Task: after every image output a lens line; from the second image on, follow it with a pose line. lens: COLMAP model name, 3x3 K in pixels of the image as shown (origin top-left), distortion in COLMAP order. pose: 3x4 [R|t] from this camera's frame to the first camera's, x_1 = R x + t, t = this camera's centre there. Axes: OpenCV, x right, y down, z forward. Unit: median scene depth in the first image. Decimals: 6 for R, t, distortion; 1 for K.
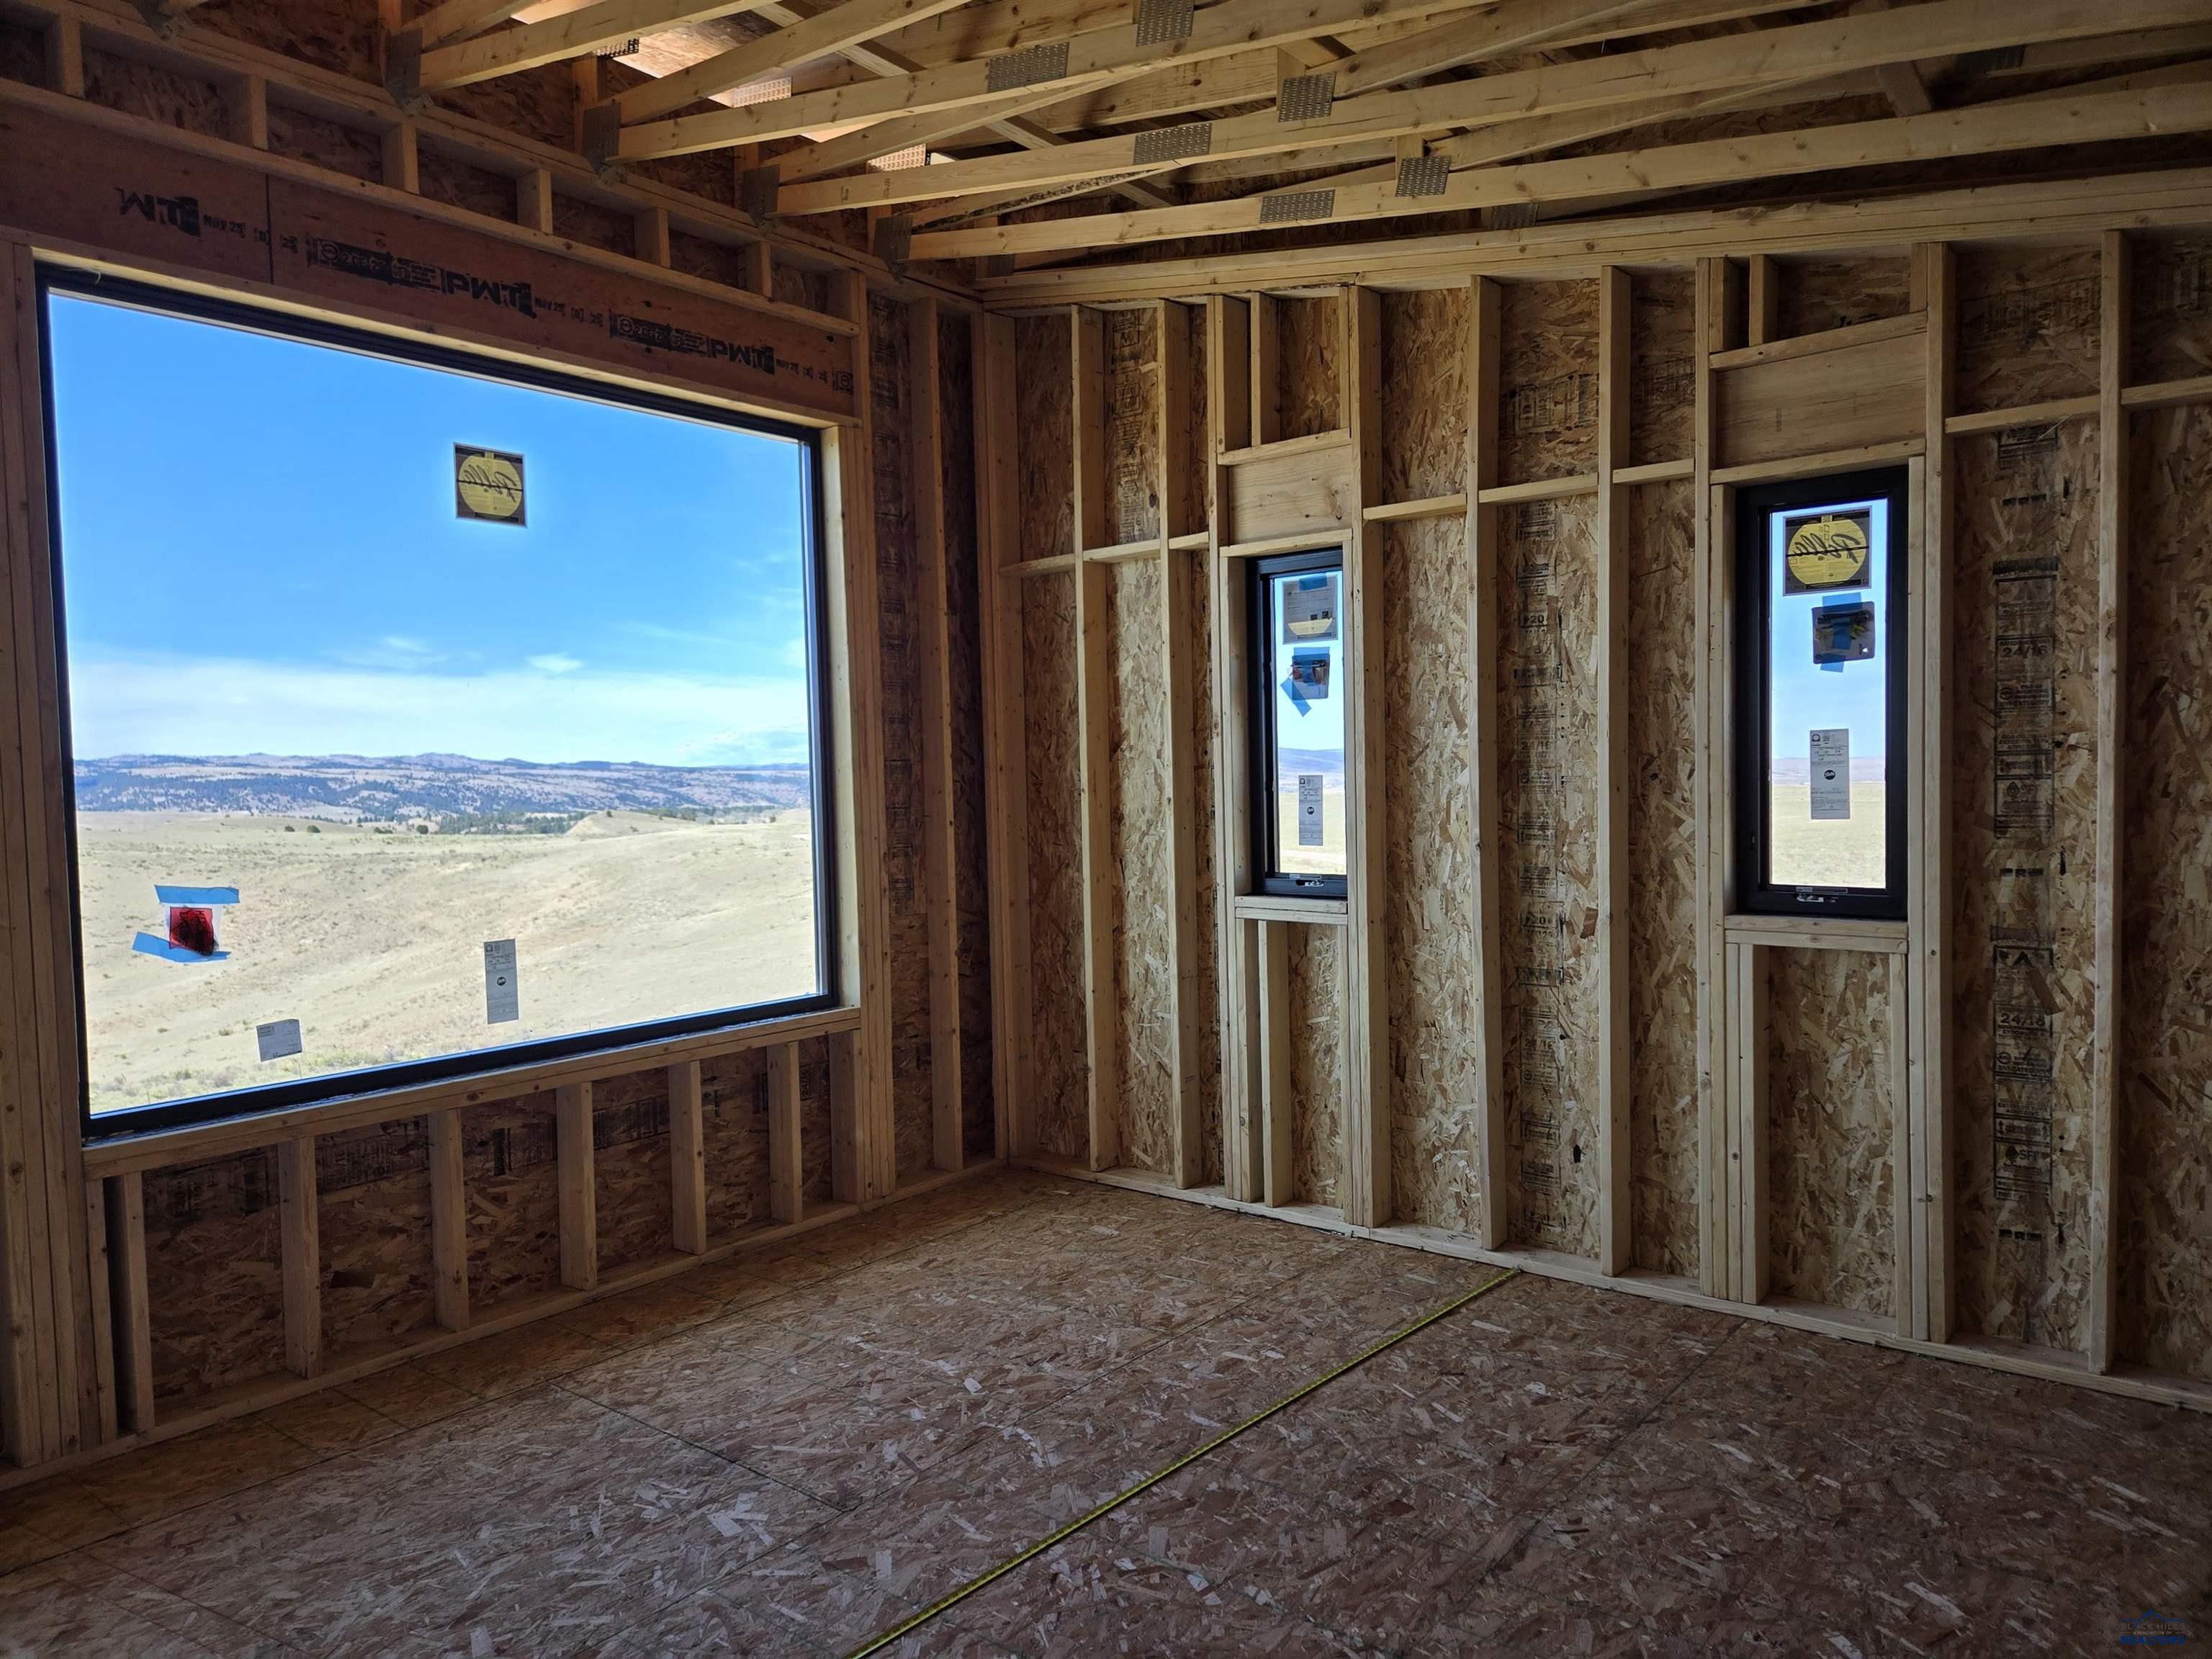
lens RADIAL K [[1493.0, 0, 1109.7], [0, 1493.0, 833.1], [0, 0, 1]] dist [0.011858, -0.004727]
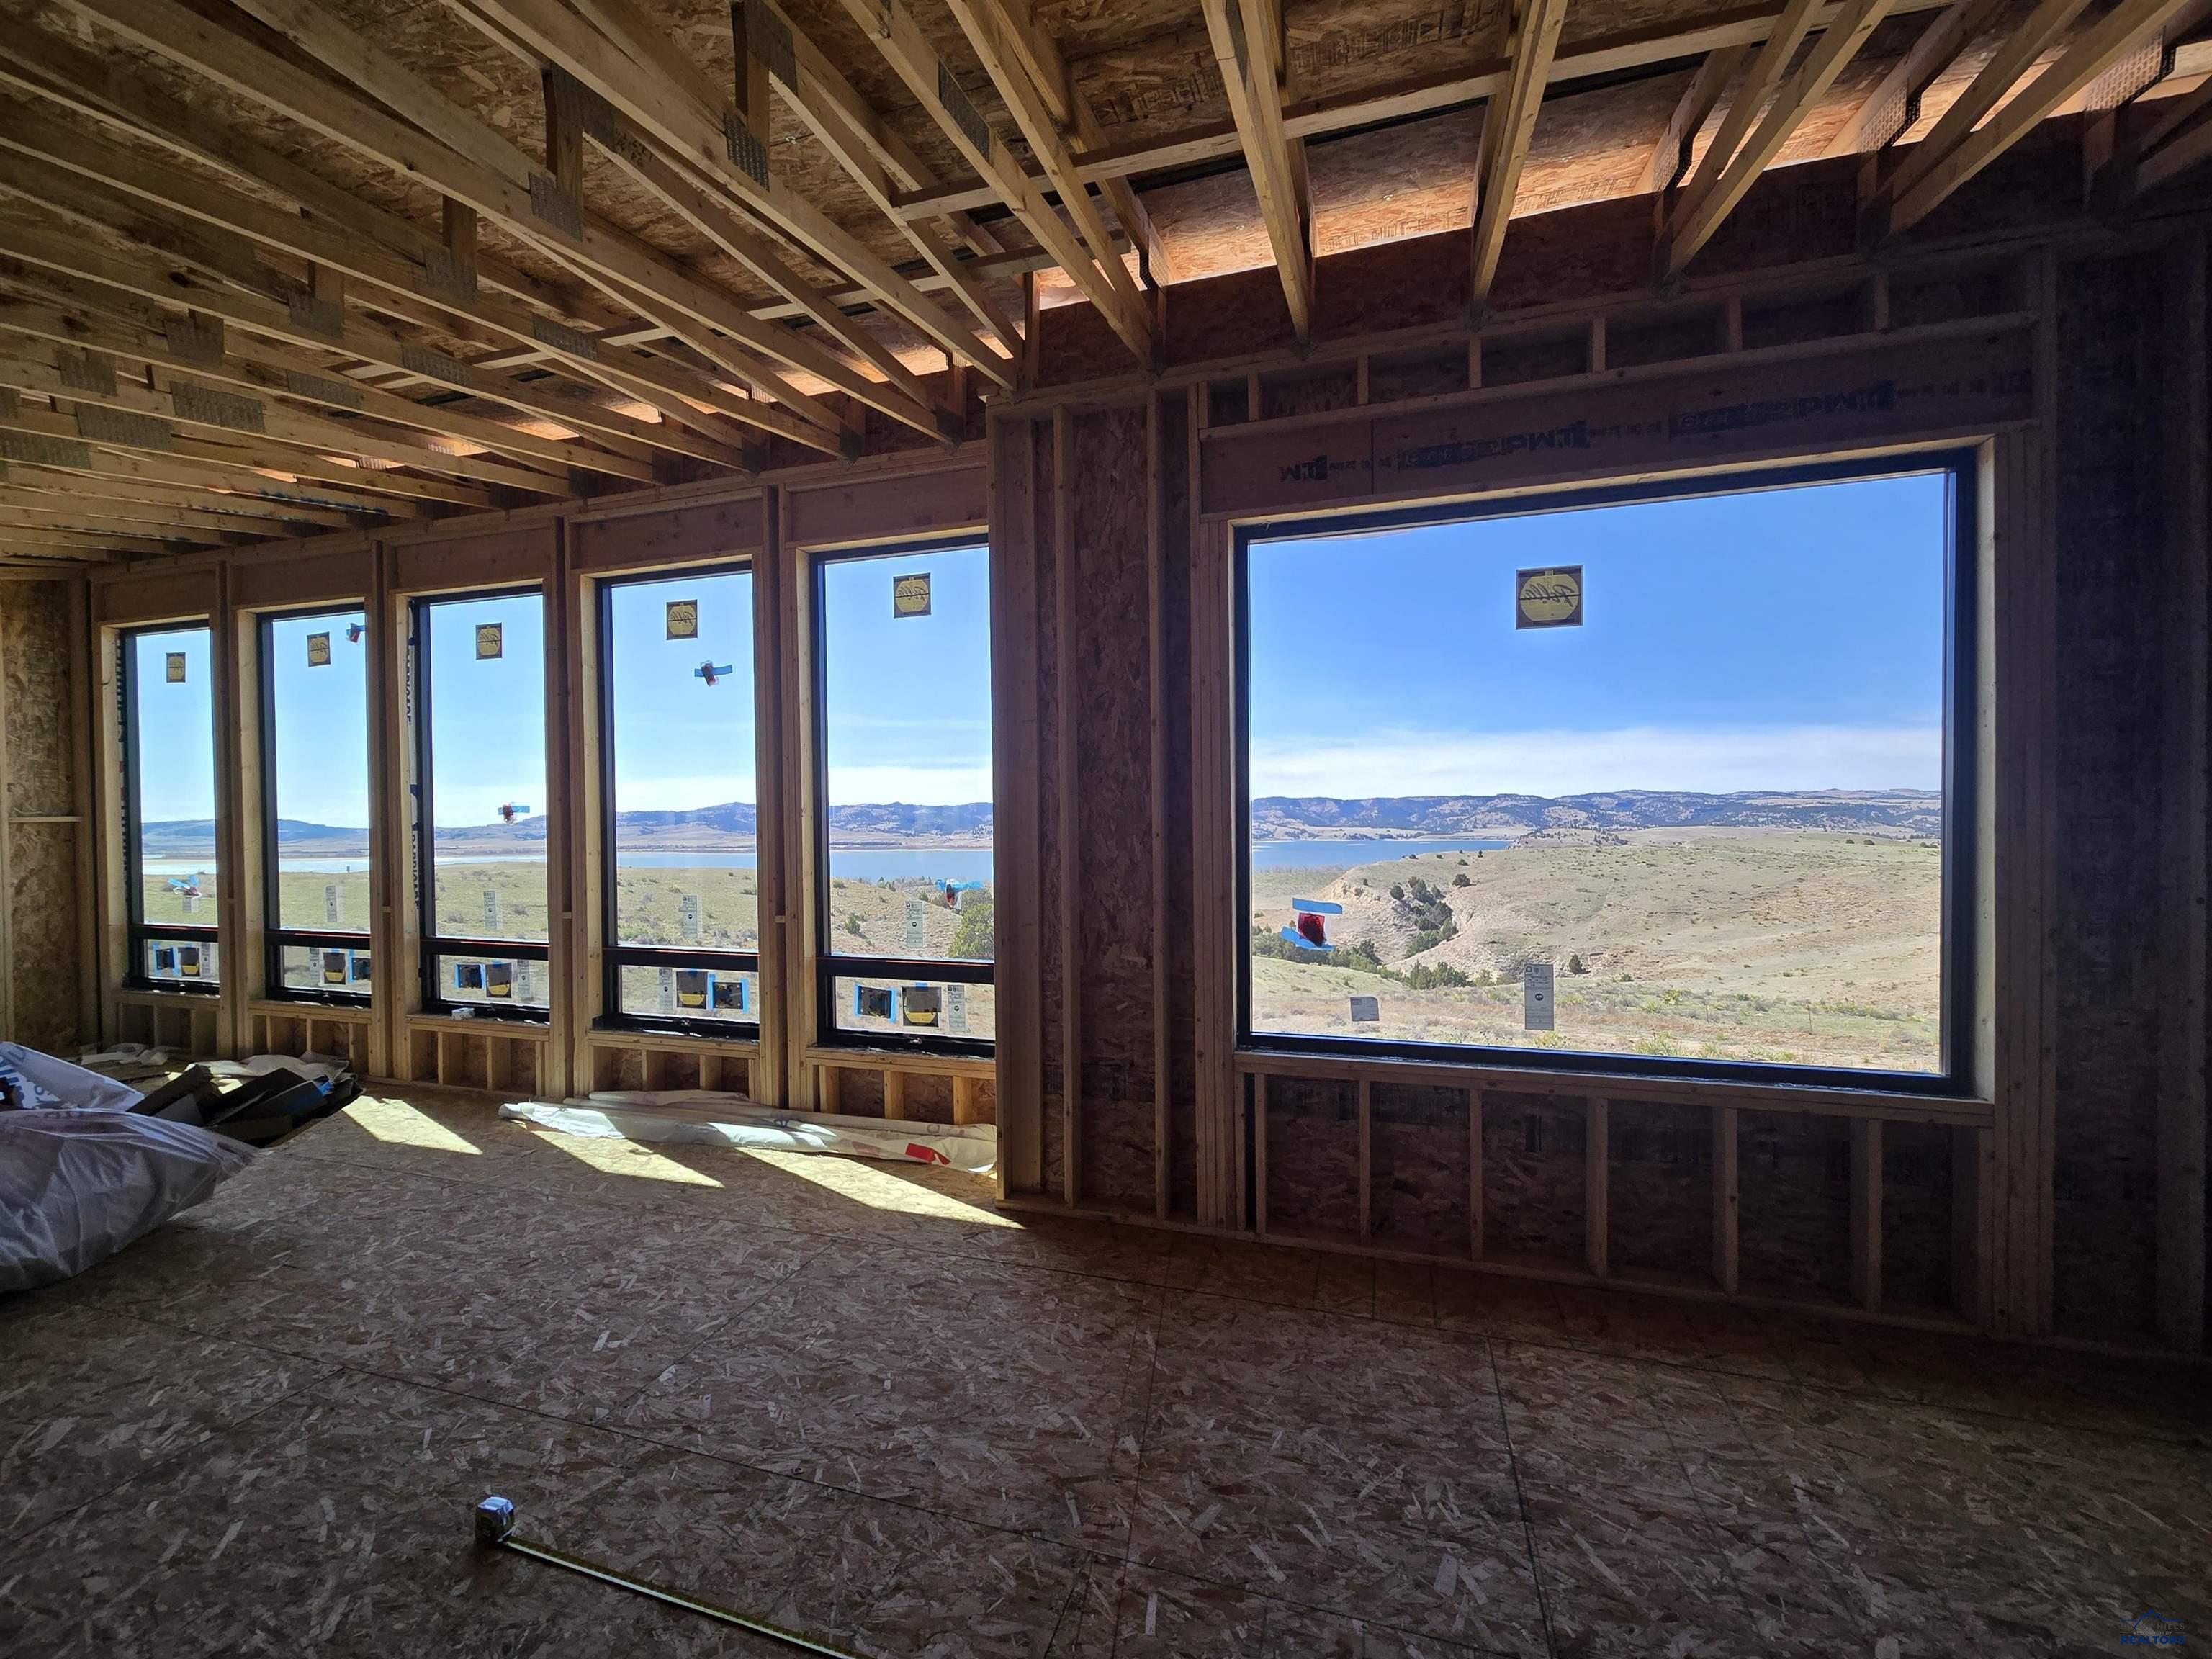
lens RADIAL K [[908.1, 0, 1101.9], [0, 908.1, 838.0], [0, 0, 1]] dist [0.000738, 0.001991]
pose [[0.358930, 0.035818, -0.932677, 0.172068], [-0.035864, 0.999055, 0.024565, -0.040830], [0.932675, 0.024633, 0.359875, 0.414095]]
